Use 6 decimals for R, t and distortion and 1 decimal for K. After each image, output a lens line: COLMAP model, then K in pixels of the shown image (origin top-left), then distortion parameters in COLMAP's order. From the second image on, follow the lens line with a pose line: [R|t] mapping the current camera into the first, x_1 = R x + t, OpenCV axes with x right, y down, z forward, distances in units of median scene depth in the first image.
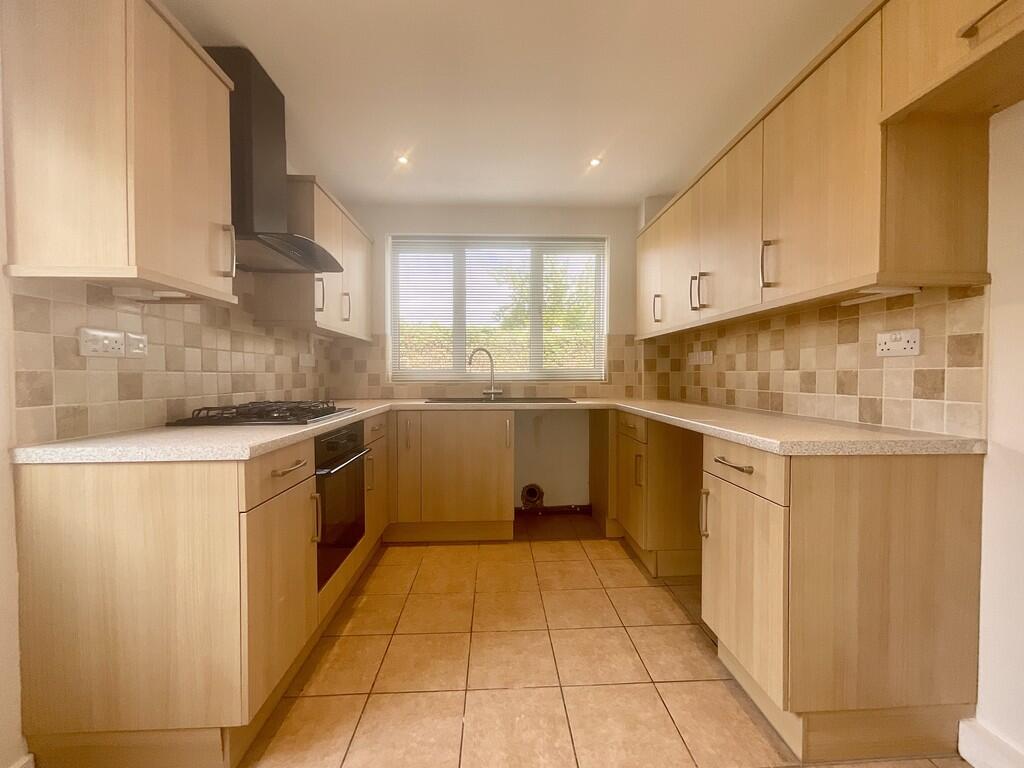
lens RADIAL K [[417.5, 0, 513.6], [0, 417.5, 384.1], [0, 0, 1]] dist [0.002628, 0.000503]
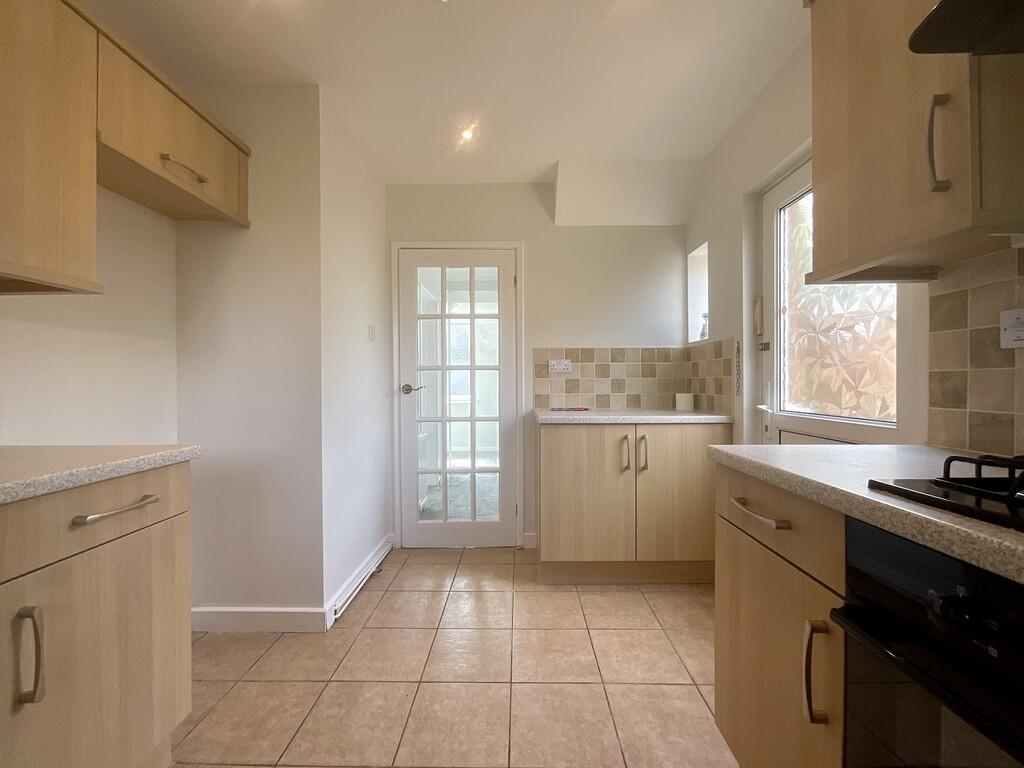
lens RADIAL K [[417.5, 0, 513.6], [0, 417.5, 384.1], [0, 0, 1]] dist [0.002628, 0.000503]
pose [[-0.998281, 0.007808, 0.058080, -0.200955], [0.009042, 0.999738, 0.021020, -0.028714], [-0.057901, 0.021509, -0.998091, 1.929086]]
